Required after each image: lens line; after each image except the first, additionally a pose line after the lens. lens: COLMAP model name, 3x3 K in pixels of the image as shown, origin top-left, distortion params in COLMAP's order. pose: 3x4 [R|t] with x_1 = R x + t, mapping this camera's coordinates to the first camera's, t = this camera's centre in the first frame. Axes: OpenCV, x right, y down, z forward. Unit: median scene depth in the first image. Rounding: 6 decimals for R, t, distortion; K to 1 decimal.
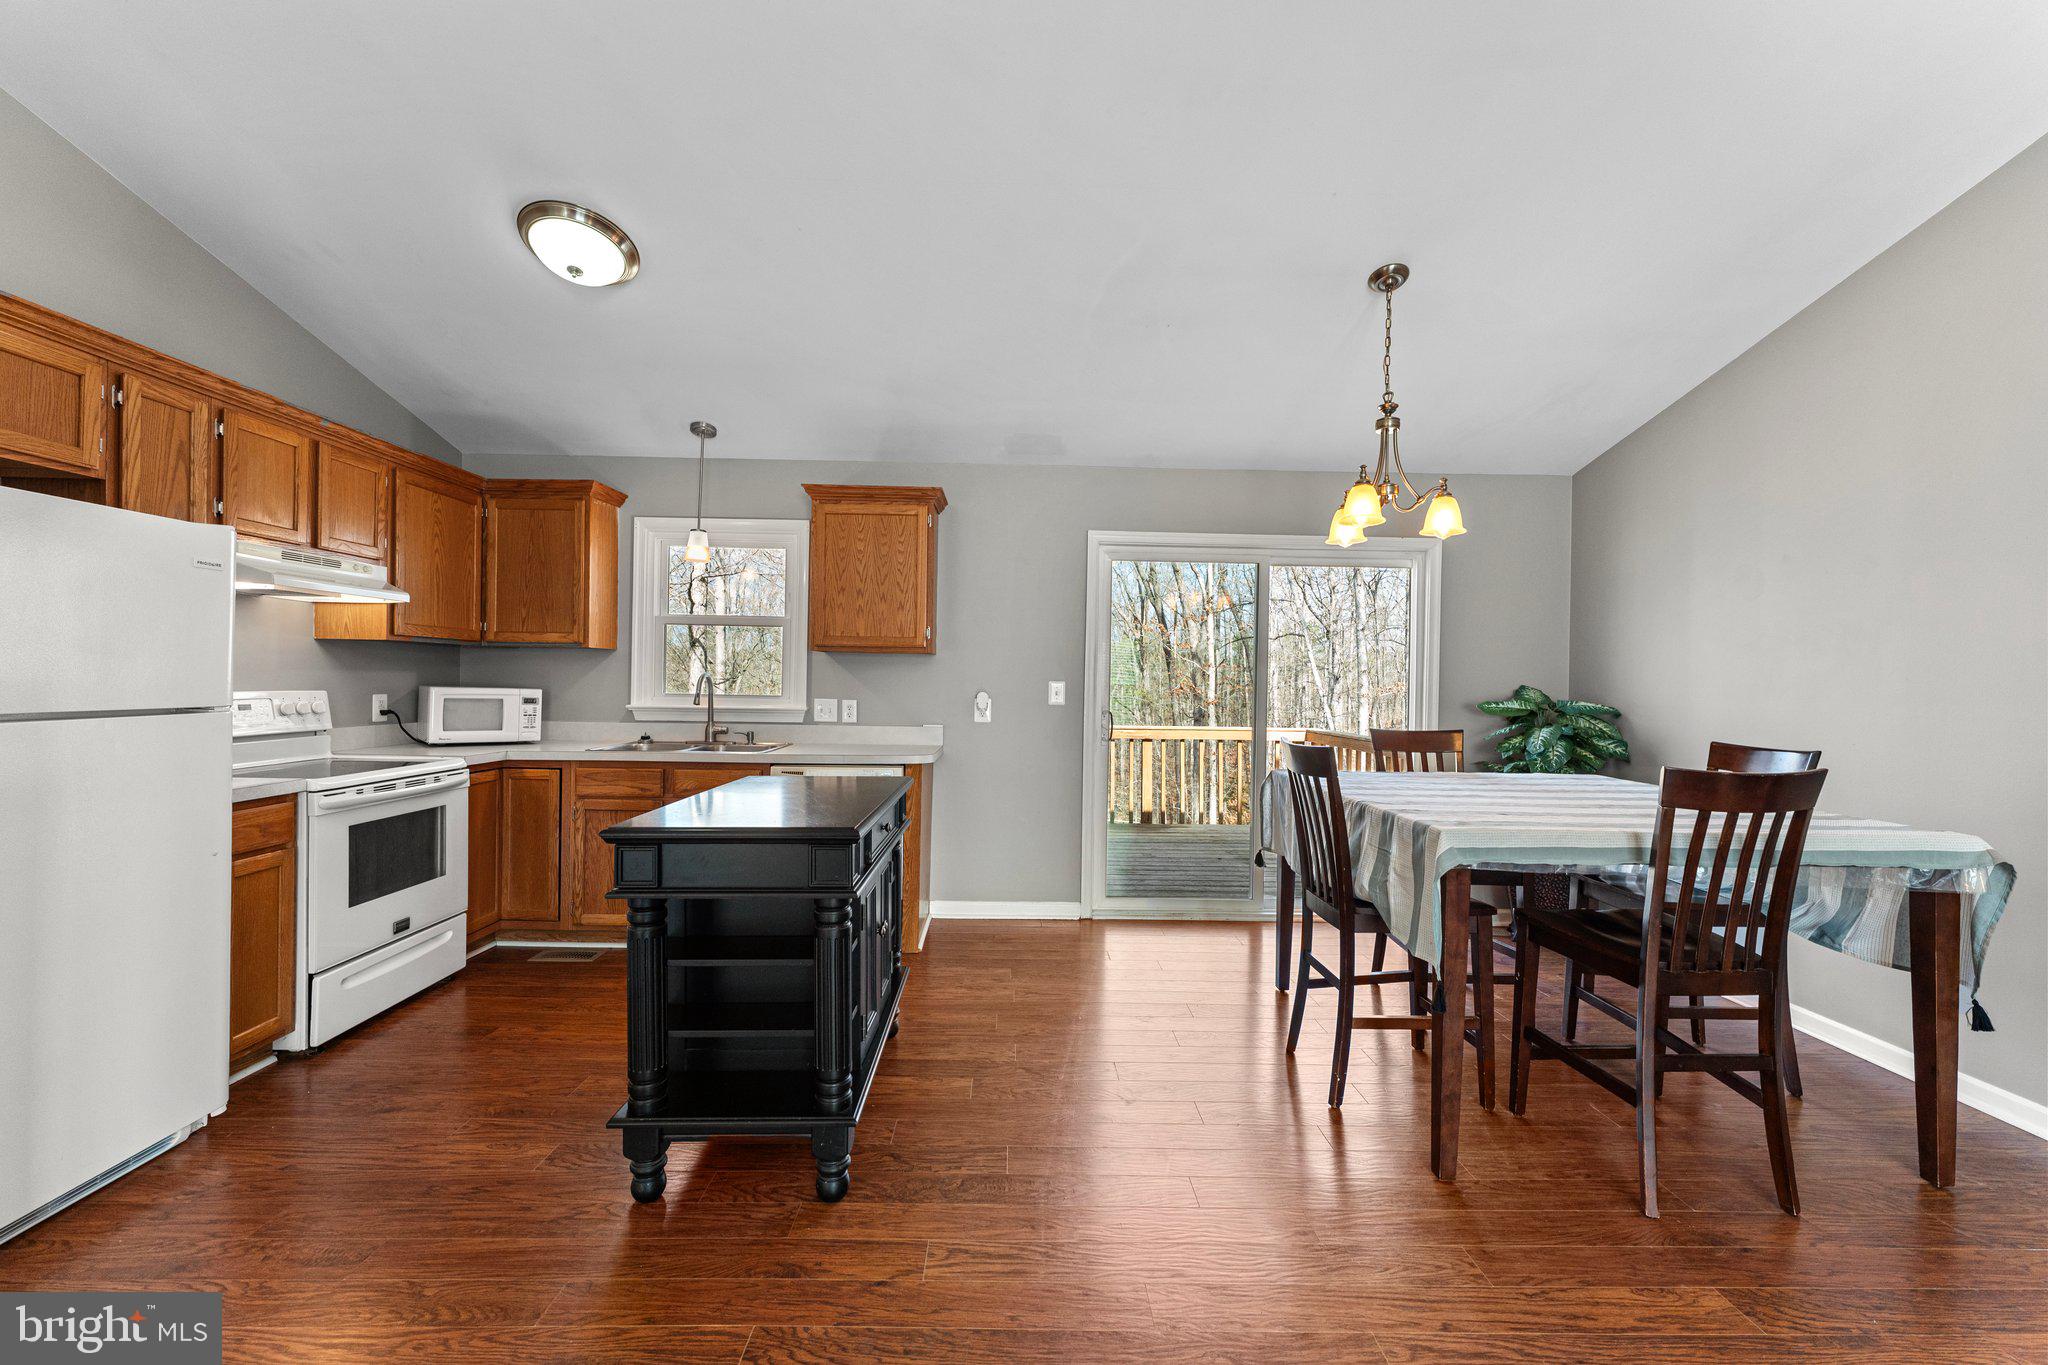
lens RADIAL K [[827.2, 0, 1016.4], [0, 827.2, 684.4], [0, 0, 1]] dist [0.001126, 0.000956]
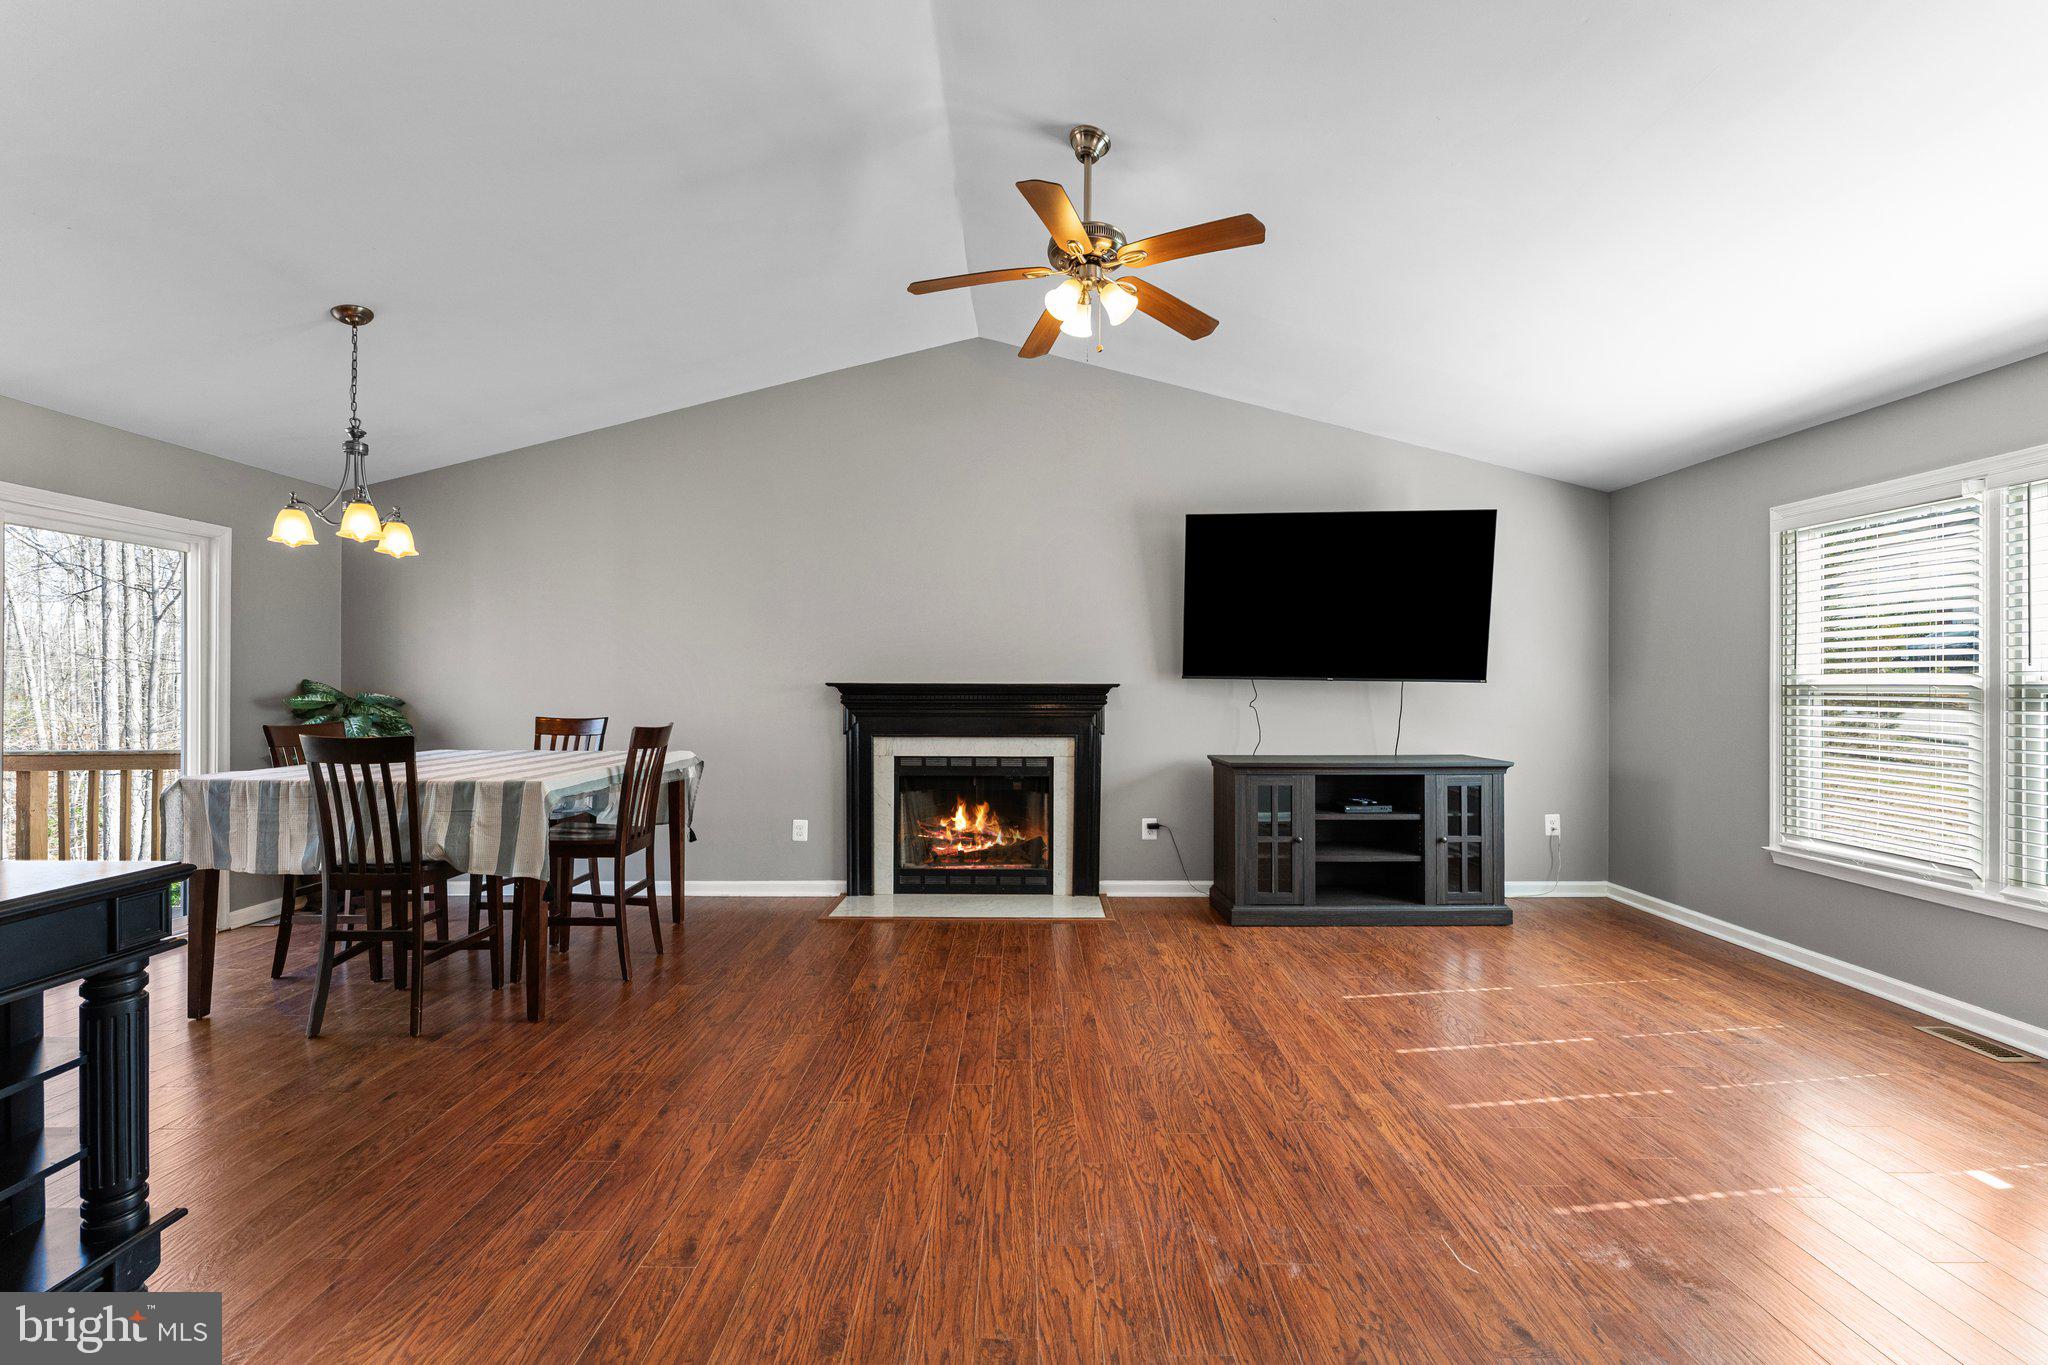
lens RADIAL K [[827.2, 0, 1030.0], [0, 827.2, 683.0], [0, 0, 1]] dist [0.001126, 0.000956]
pose [[0.000683, -0.011968, 0.999928, -0.514980], [-0.001144, 0.999928, 0.011968, -0.009303], [-0.999999, -0.001152, 0.000669, 0.070816]]
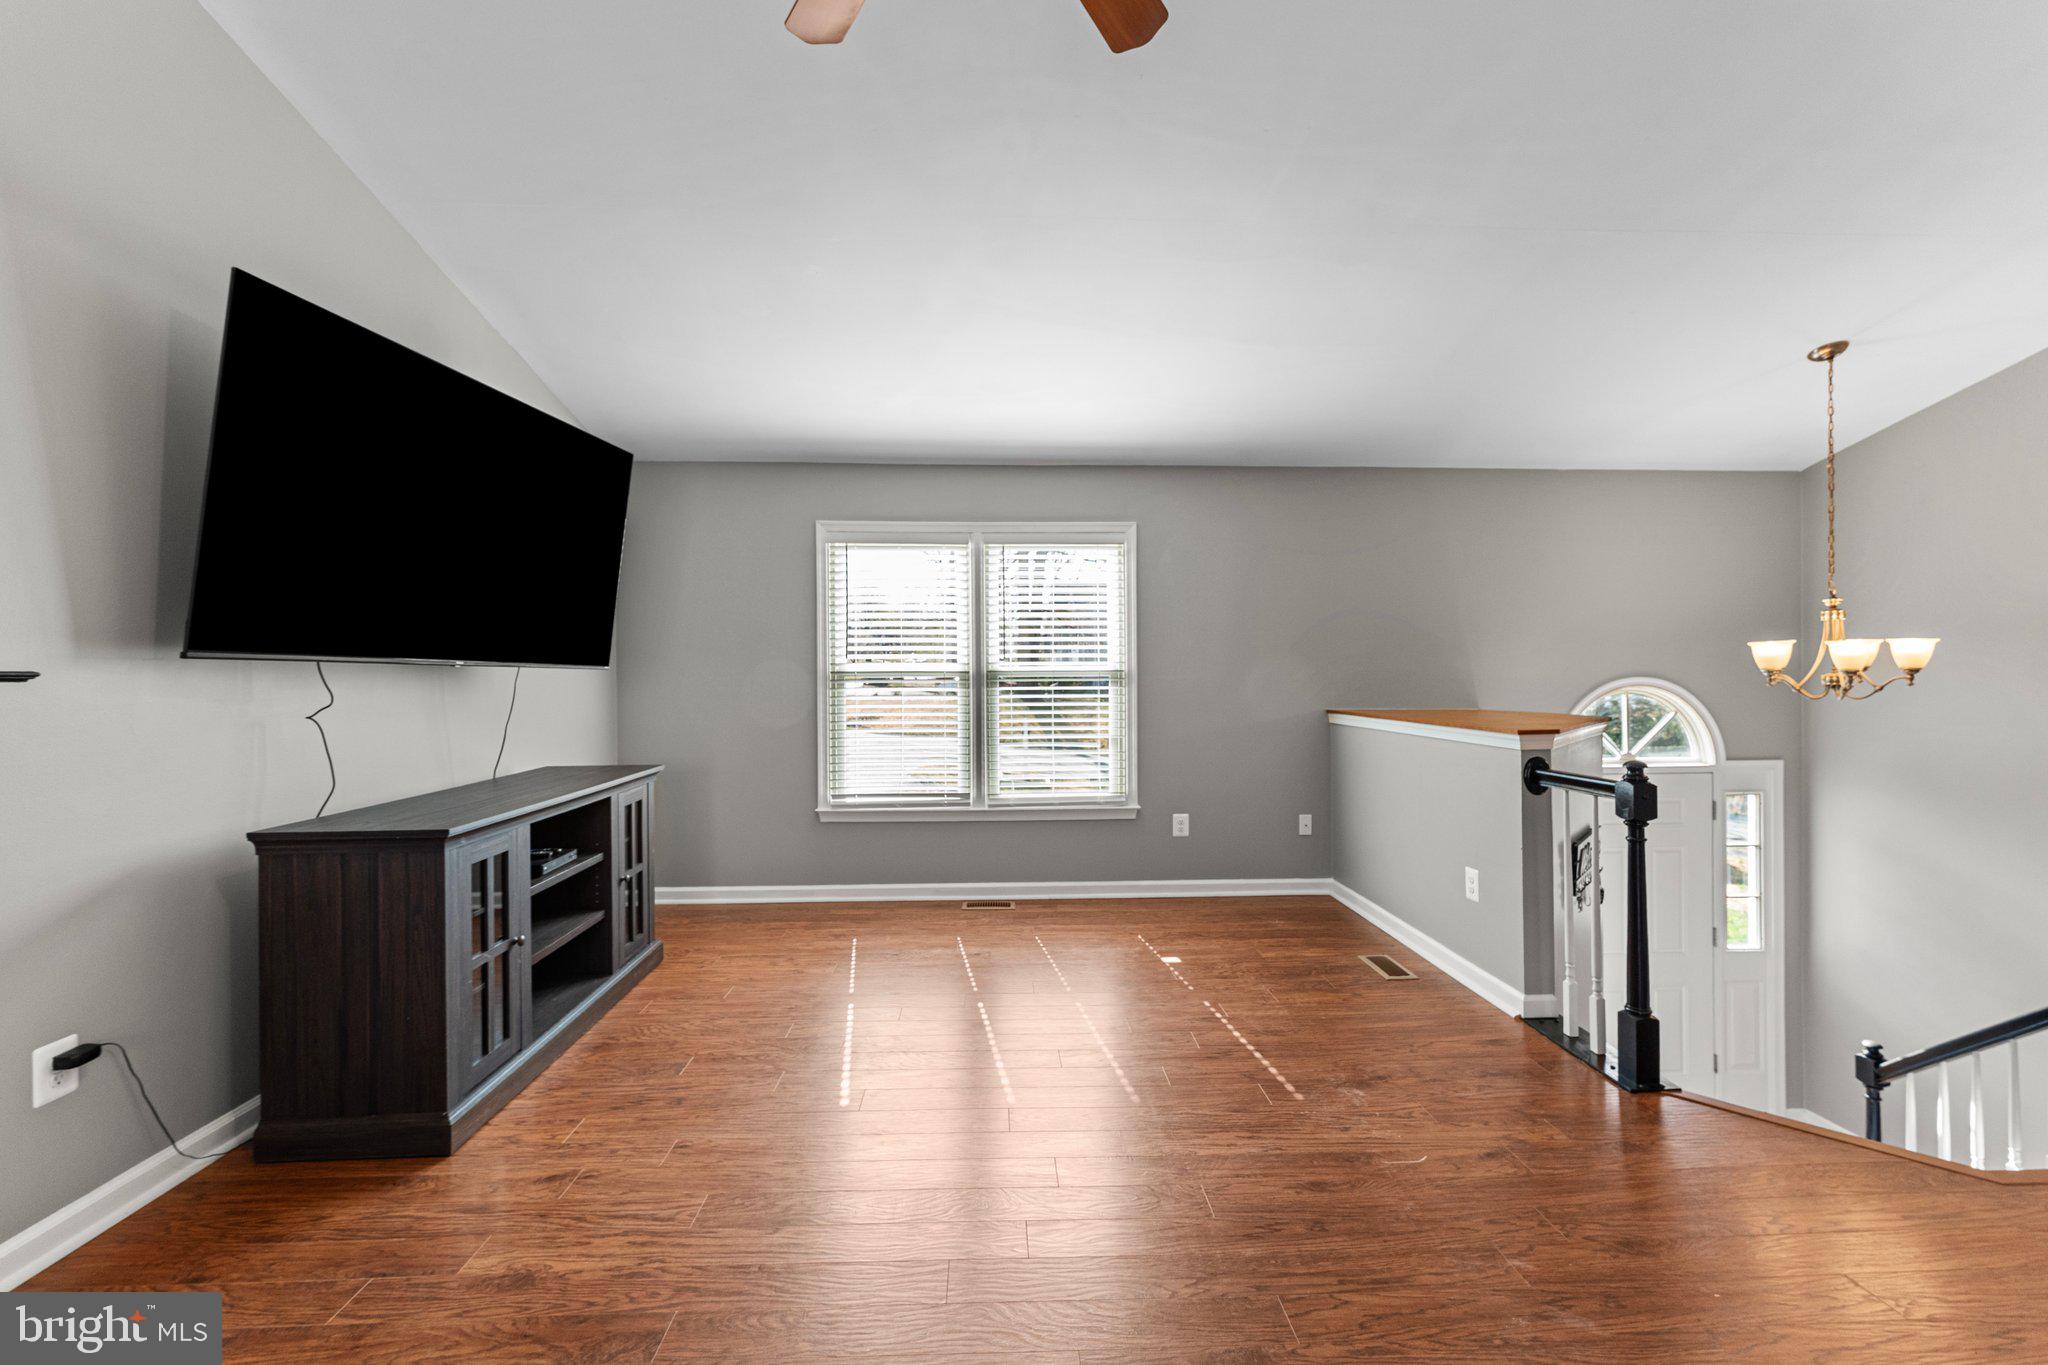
lens RADIAL K [[827.2, 0, 1031.9], [0, 827.2, 677.4], [0, 0, 1]] dist [0.001126, 0.000956]
pose [[-0.999372, -0.011736, -0.033445, 0.243582], [-0.011919, 0.999915, 0.005291, 0.002939], [0.033380, 0.005686, -0.999427, 0.372246]]
